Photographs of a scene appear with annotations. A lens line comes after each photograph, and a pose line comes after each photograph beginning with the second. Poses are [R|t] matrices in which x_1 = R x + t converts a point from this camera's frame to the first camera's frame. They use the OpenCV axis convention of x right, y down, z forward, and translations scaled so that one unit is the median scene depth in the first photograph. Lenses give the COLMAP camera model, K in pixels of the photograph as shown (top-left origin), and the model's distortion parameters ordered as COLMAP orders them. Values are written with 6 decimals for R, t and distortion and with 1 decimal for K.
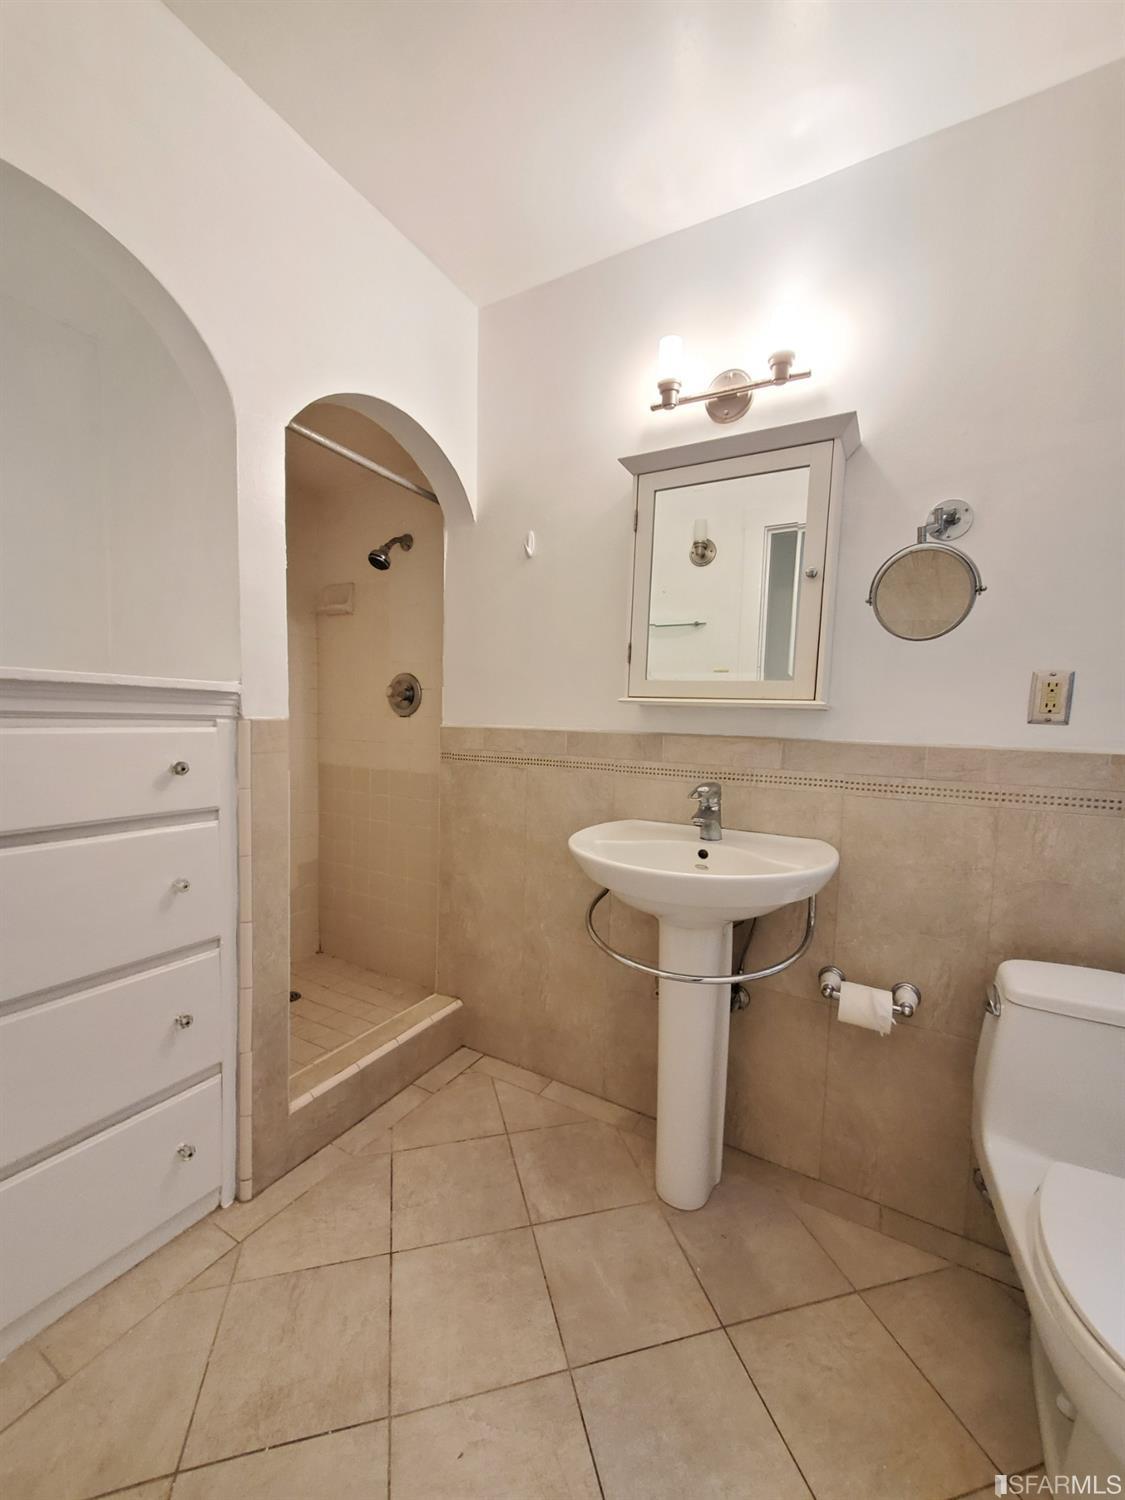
lens RADIAL K [[594.9, 0, 558.0], [0, 594.9, 763.3], [0, 0, 1]] dist [0.006679, -0.001953]
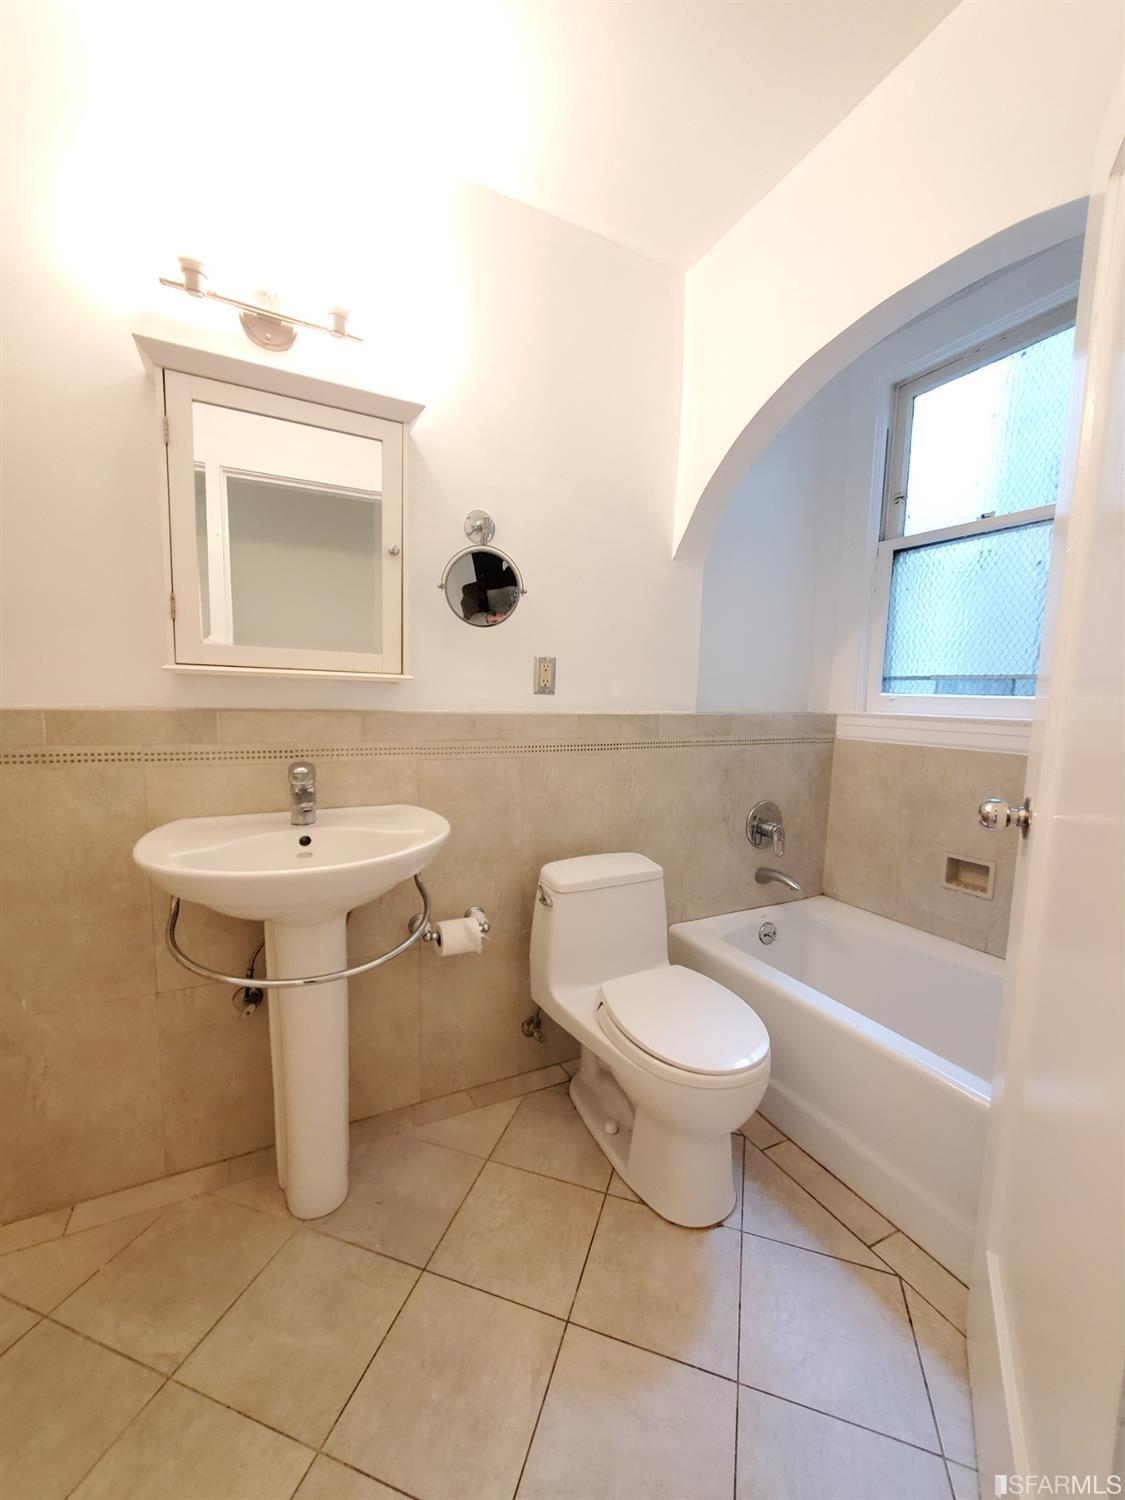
lens RADIAL K [[594.9, 0, 558.0], [0, 594.9, 763.3], [0, 0, 1]] dist [0.006679, -0.001953]
pose [[0.546225, -0.111490, 0.830186, -0.297382], [0.056008, 0.993746, 0.096605, -0.033429], [-0.835764, -0.006271, 0.549053, 0.176464]]
